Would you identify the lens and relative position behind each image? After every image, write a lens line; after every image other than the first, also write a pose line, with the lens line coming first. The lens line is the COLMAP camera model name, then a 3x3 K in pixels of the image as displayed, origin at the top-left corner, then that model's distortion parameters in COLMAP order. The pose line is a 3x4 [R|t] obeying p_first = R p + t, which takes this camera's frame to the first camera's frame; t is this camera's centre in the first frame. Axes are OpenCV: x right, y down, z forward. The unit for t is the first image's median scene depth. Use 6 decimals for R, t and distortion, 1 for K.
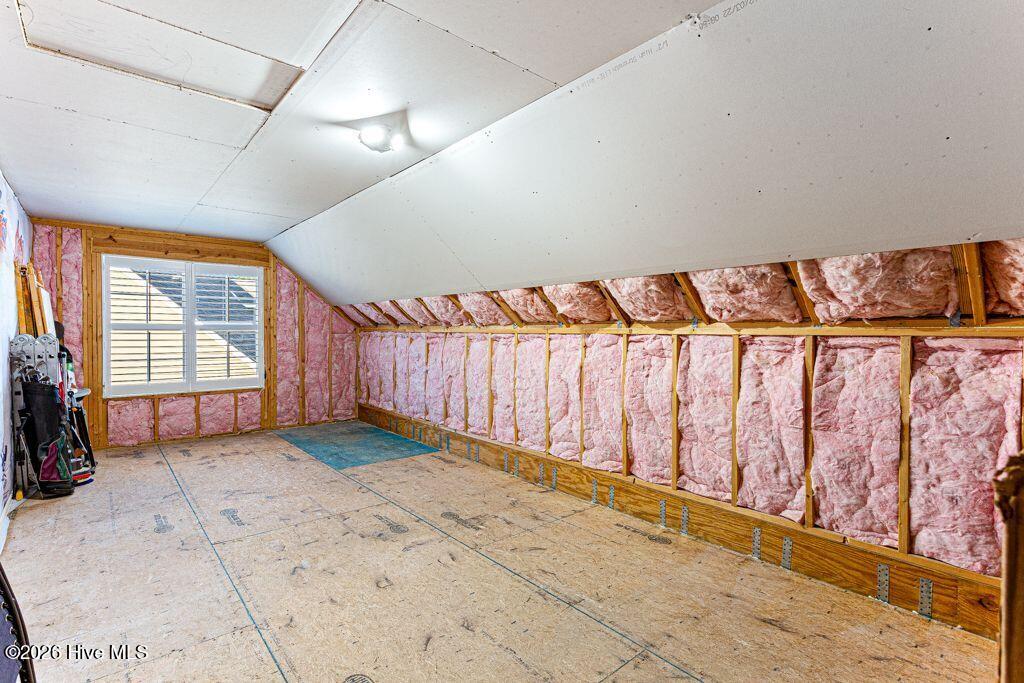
lens RADIAL K [[491.7, 0, 510.8], [0, 491.7, 338.3], [0, 0, 1]] dist [-0.002096, 0.002529]
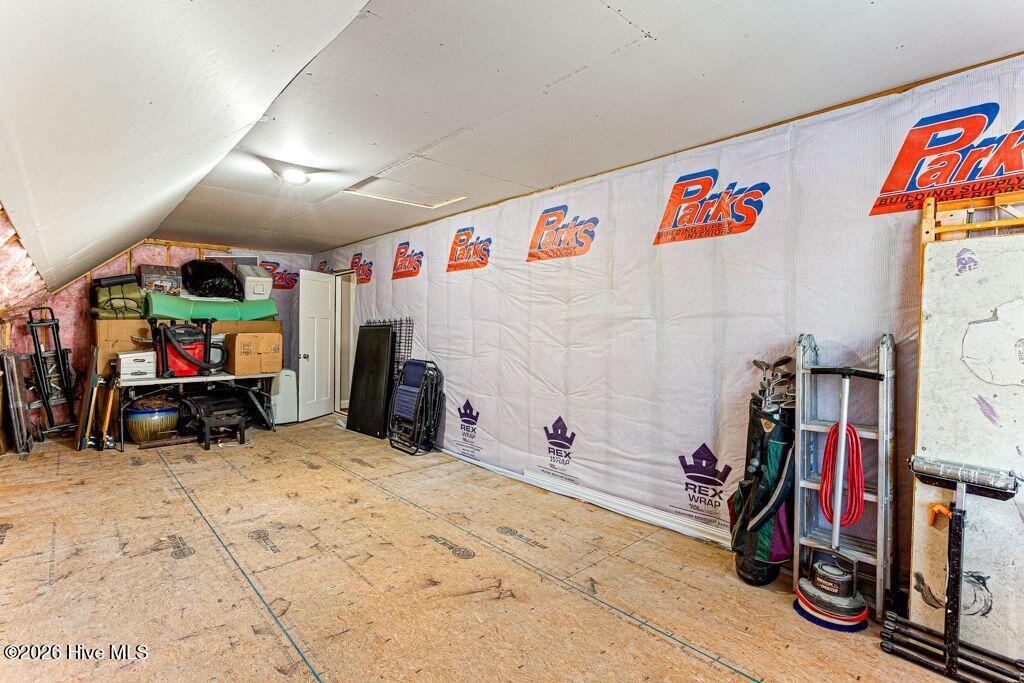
lens RADIAL K [[491.7, 0, 513.5], [0, 491.7, 335.5], [0, 0, 1]] dist [-0.002096, 0.002529]
pose [[-0.999282, -0.009083, -0.036774, -0.659816], [-0.010214, 0.999478, 0.030665, -0.025267], [0.036477, 0.031019, -0.998853, 1.895965]]
